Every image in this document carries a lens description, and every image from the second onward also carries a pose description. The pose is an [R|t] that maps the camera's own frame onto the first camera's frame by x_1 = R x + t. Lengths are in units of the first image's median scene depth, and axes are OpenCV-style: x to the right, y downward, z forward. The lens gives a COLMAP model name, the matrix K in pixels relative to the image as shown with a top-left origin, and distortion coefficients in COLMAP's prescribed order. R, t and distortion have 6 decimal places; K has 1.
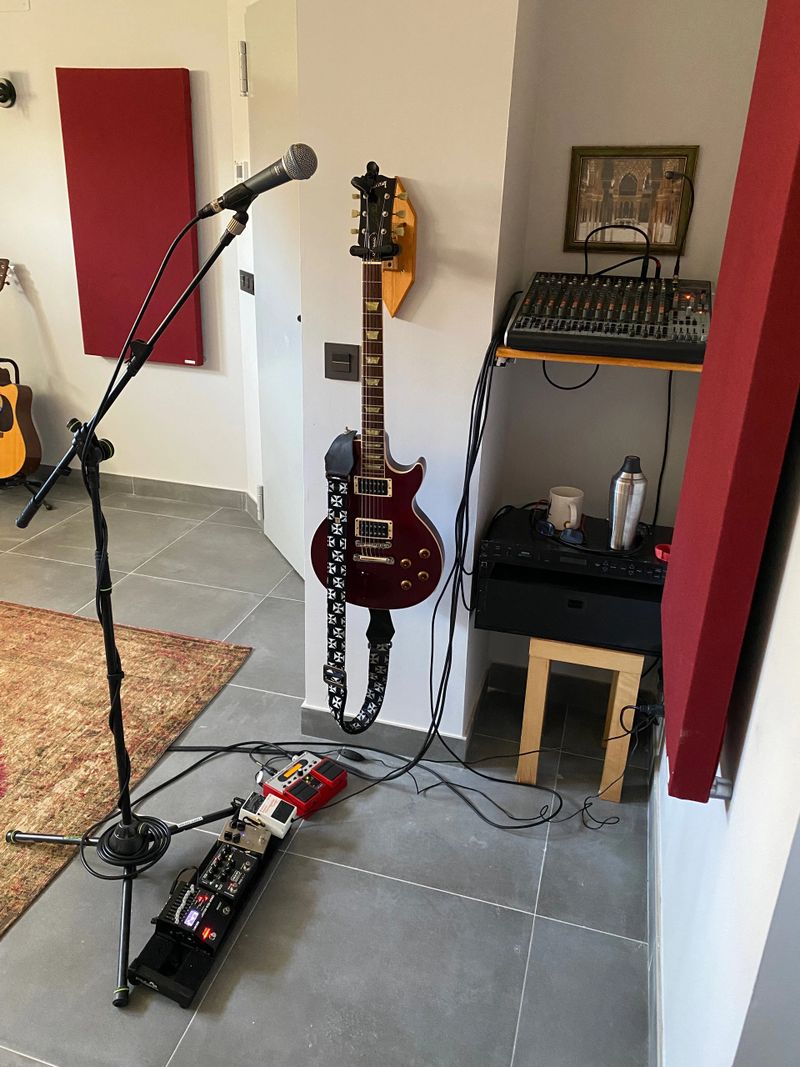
lens RADIAL K [[808.7, 0, 402.8], [0, 808.7, 525.9], [0, 0, 1]] dist [0.004930, -0.003197]
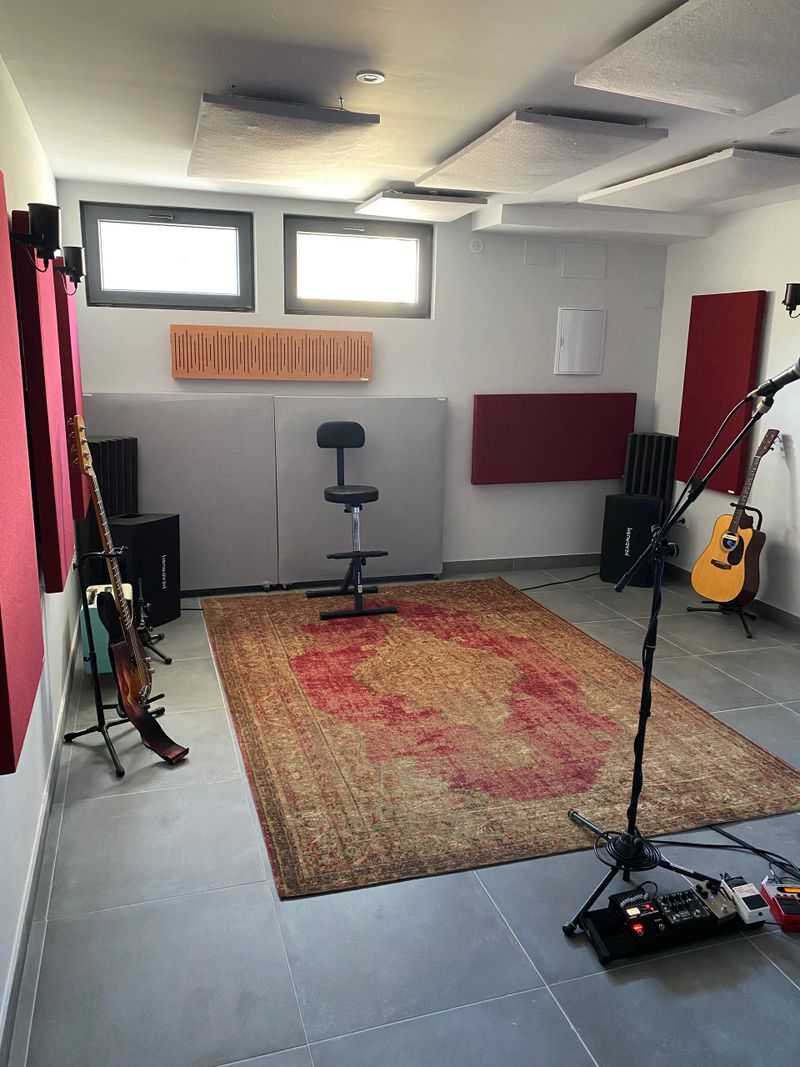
lens RADIAL K [[808.7, 0, 402.8], [0, 808.7, 525.9], [0, 0, 1]] dist [0.004930, -0.003197]
pose [[0.554512, 0.155222, -0.817571, 0.252850], [-0.318498, 0.947233, -0.036179, 0.033388], [0.768815, 0.280456, 0.574690, -0.101247]]
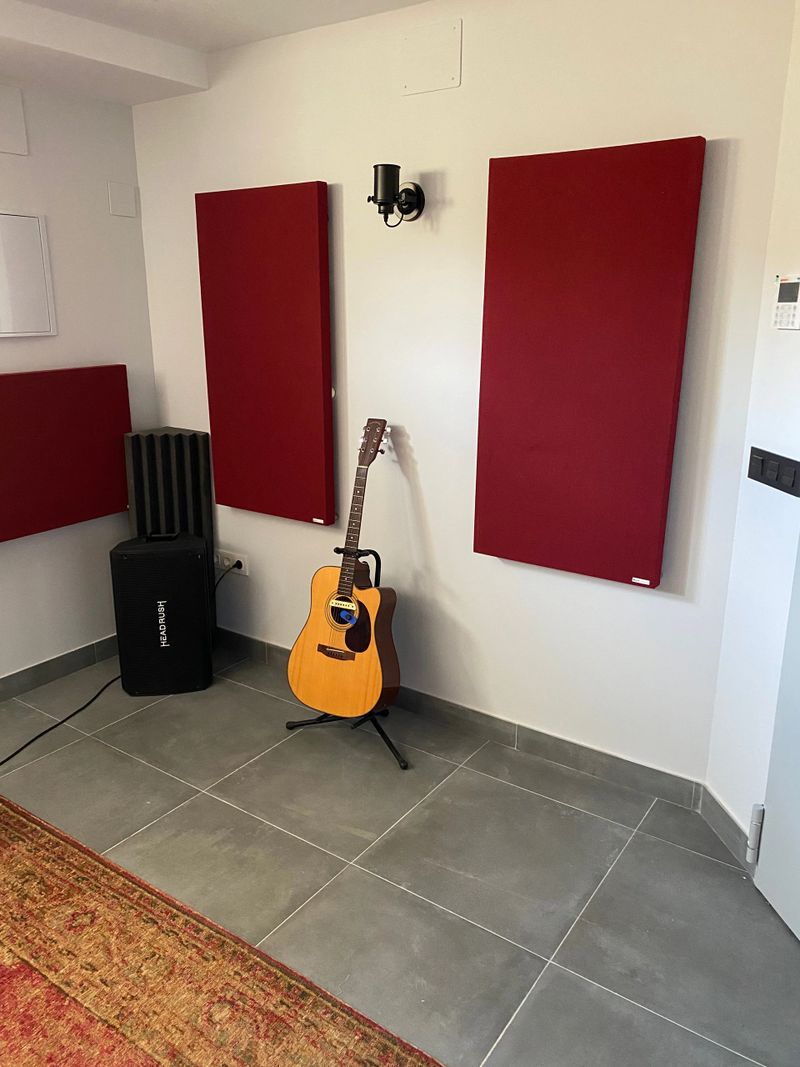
lens RADIAL K [[814.8, 0, 400.0], [0, 814.8, 533.5], [0, 0, 1]] dist [0.092583, -0.160866]
pose [[0.942370, 0.056876, -0.329702, -0.267623], [-0.094928, 0.990400, -0.100477, -0.183106], [0.320822, 0.125984, 0.938723, 0.379948]]
